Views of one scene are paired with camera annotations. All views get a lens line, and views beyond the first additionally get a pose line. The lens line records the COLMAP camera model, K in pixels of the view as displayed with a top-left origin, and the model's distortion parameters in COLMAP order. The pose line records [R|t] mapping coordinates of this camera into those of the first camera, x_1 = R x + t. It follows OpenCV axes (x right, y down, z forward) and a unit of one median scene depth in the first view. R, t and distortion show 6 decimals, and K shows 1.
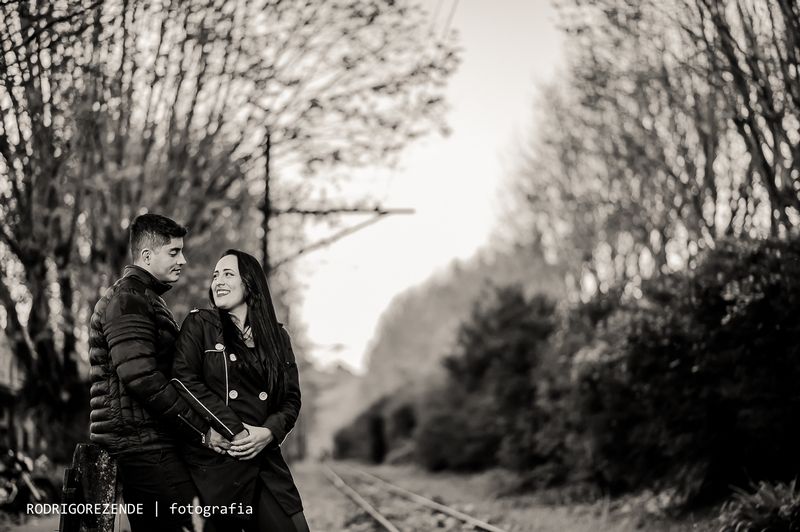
lens RADIAL K [[2001.9, 0, 397.2], [0, 2001.9, 267.6], [0, 0, 1]] dist [0.011300, 0.000000]
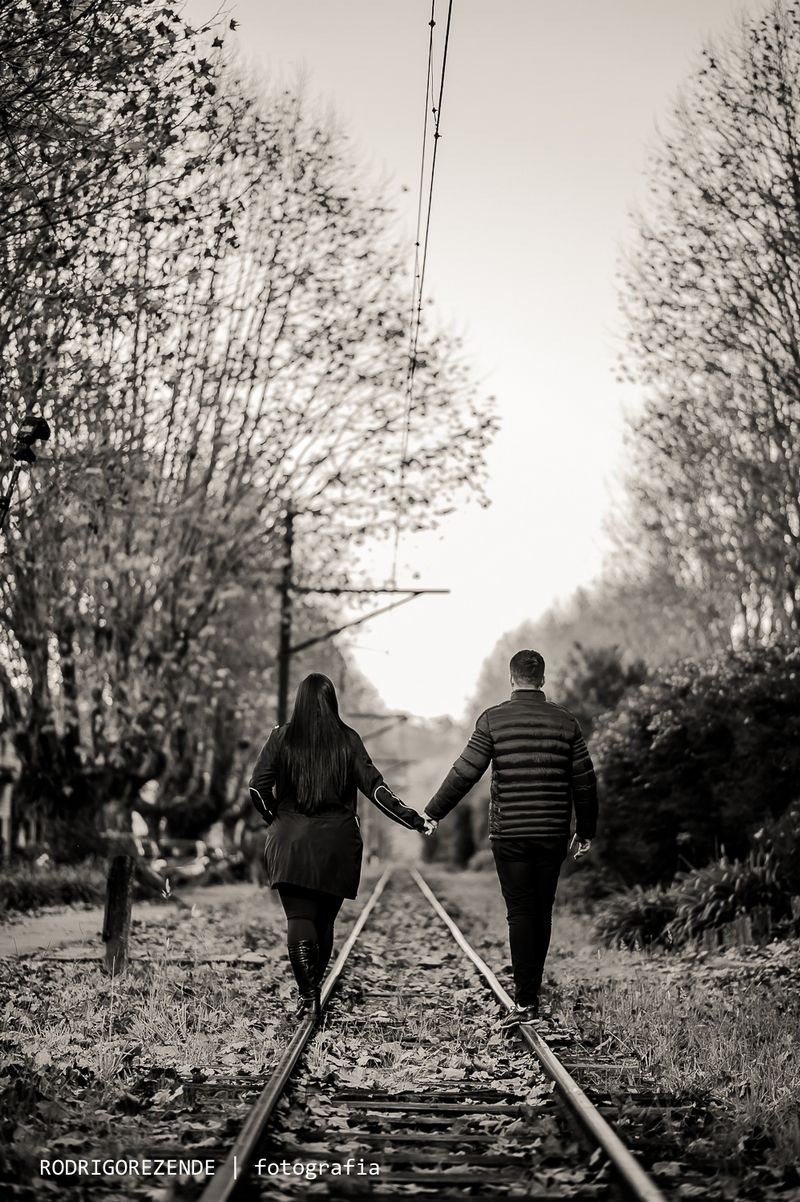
lens RADIAL K [[3007.8, 0, 399.1], [0, 3007.8, 598.0], [0, 0, 1]] dist [0.011300, 0.000000]
pose [[0.998854, 0.007280, -0.047296, 0.049858], [-0.006876, 0.999939, 0.008698, -0.036624], [0.047357, -0.008363, 0.998843, -0.365555]]
